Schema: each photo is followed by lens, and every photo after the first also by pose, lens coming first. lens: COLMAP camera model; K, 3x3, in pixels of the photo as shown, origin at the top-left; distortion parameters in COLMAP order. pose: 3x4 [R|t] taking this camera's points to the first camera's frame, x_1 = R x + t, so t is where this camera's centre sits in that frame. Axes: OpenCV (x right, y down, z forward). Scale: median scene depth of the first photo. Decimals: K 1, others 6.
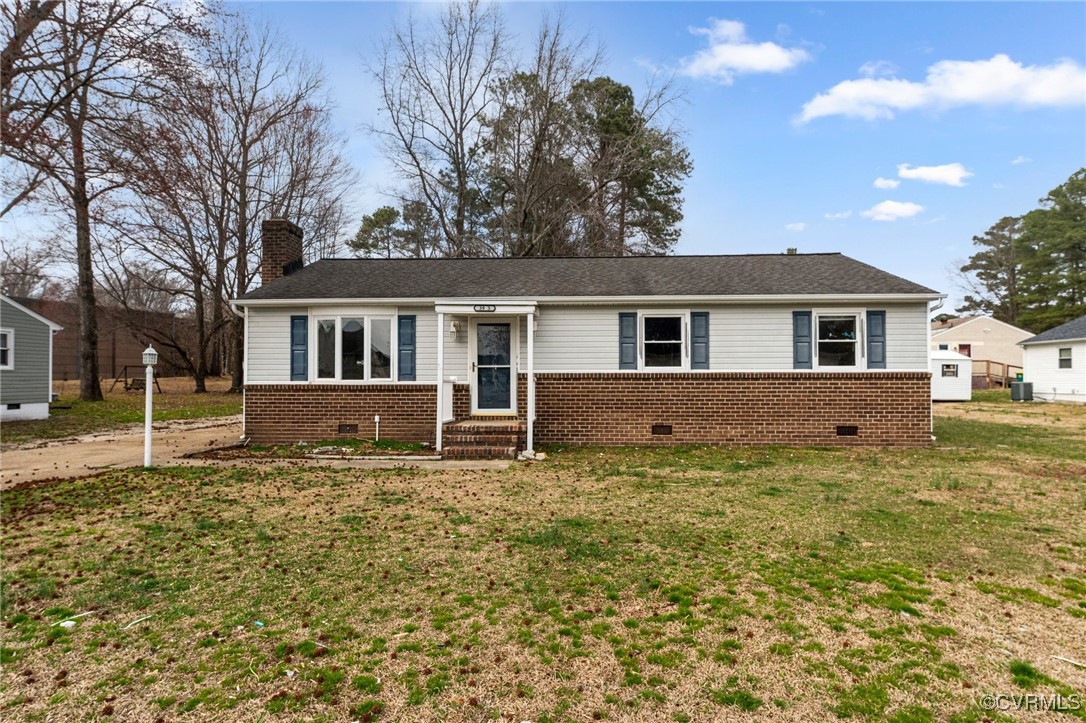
lens RADIAL K [[557.9, 0, 542.9], [0, 557.9, 382.9], [0, 0, 1]] dist [0.000162, 0.000083]
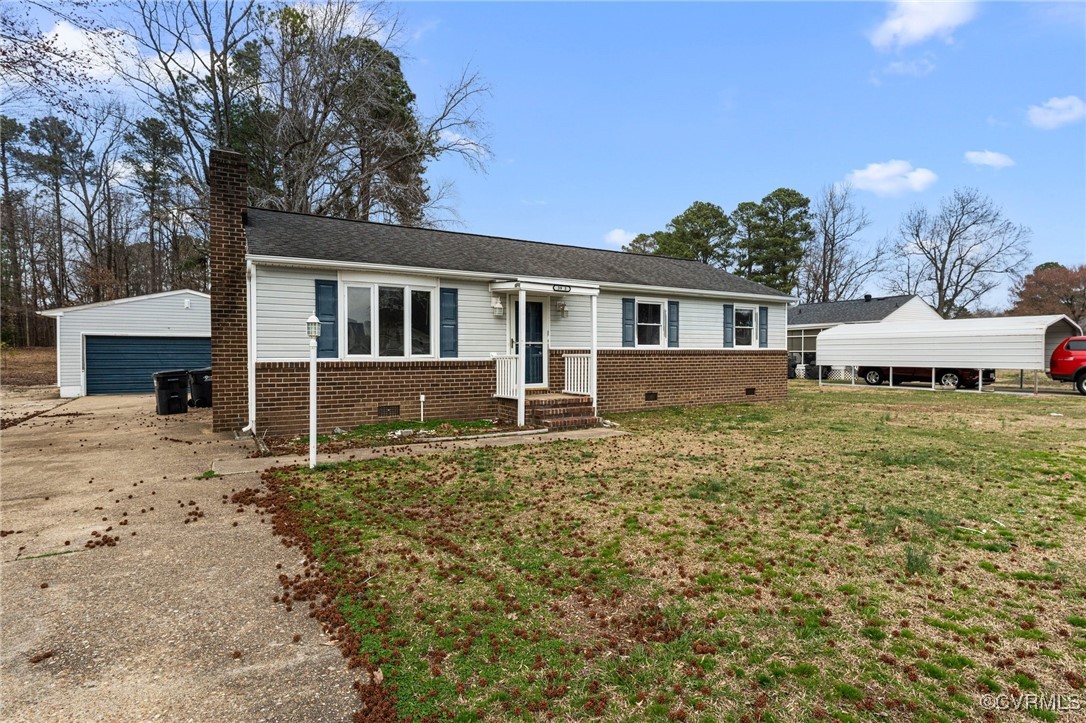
lens RADIAL K [[549.9, 0, 545.1], [0, 549.9, 376.7], [0, 0, 1]] dist [0.000680, -0.000326]
pose [[0.835811, -0.023098, 0.548531, -0.625431], [0.005903, 0.999435, 0.033092, -0.000451], [-0.548985, -0.024421, 0.835475, 0.122366]]
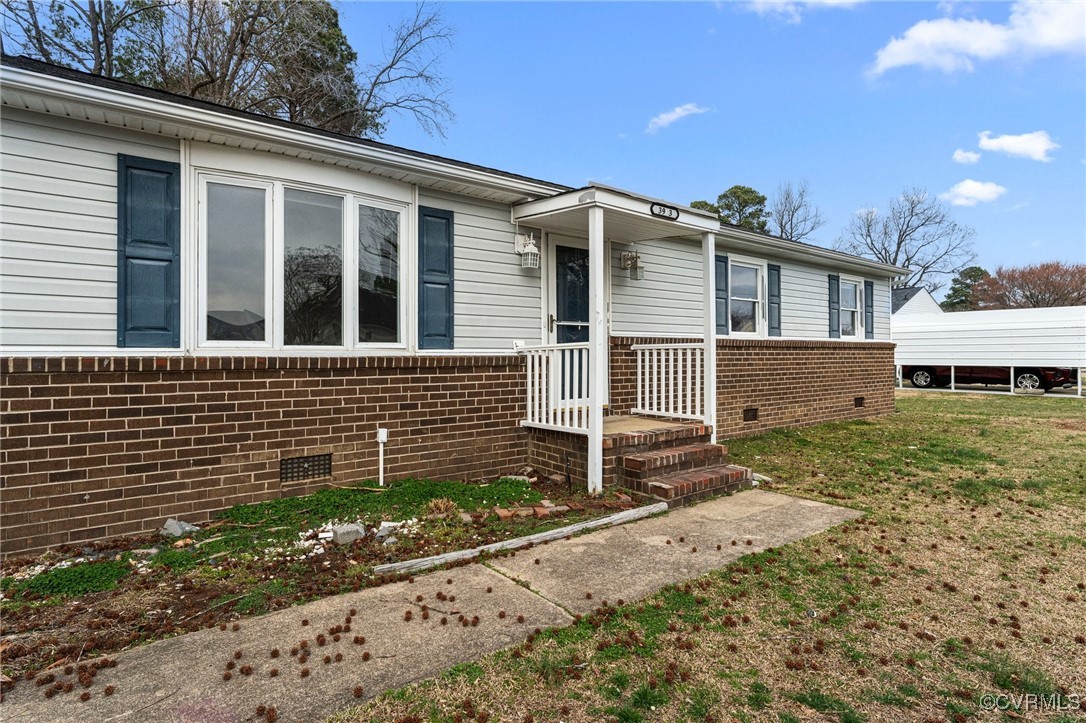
lens RADIAL K [[545.9, 0, 541.2], [0, 545.9, 359.0], [0, 0, 1]] dist [-0.001318, -0.000500]
pose [[0.776512, -0.006475, 0.630069, -0.466197], [0.008781, 0.999961, -0.000546, 0.006141], [-0.630041, 0.005957, 0.776539, 0.589348]]
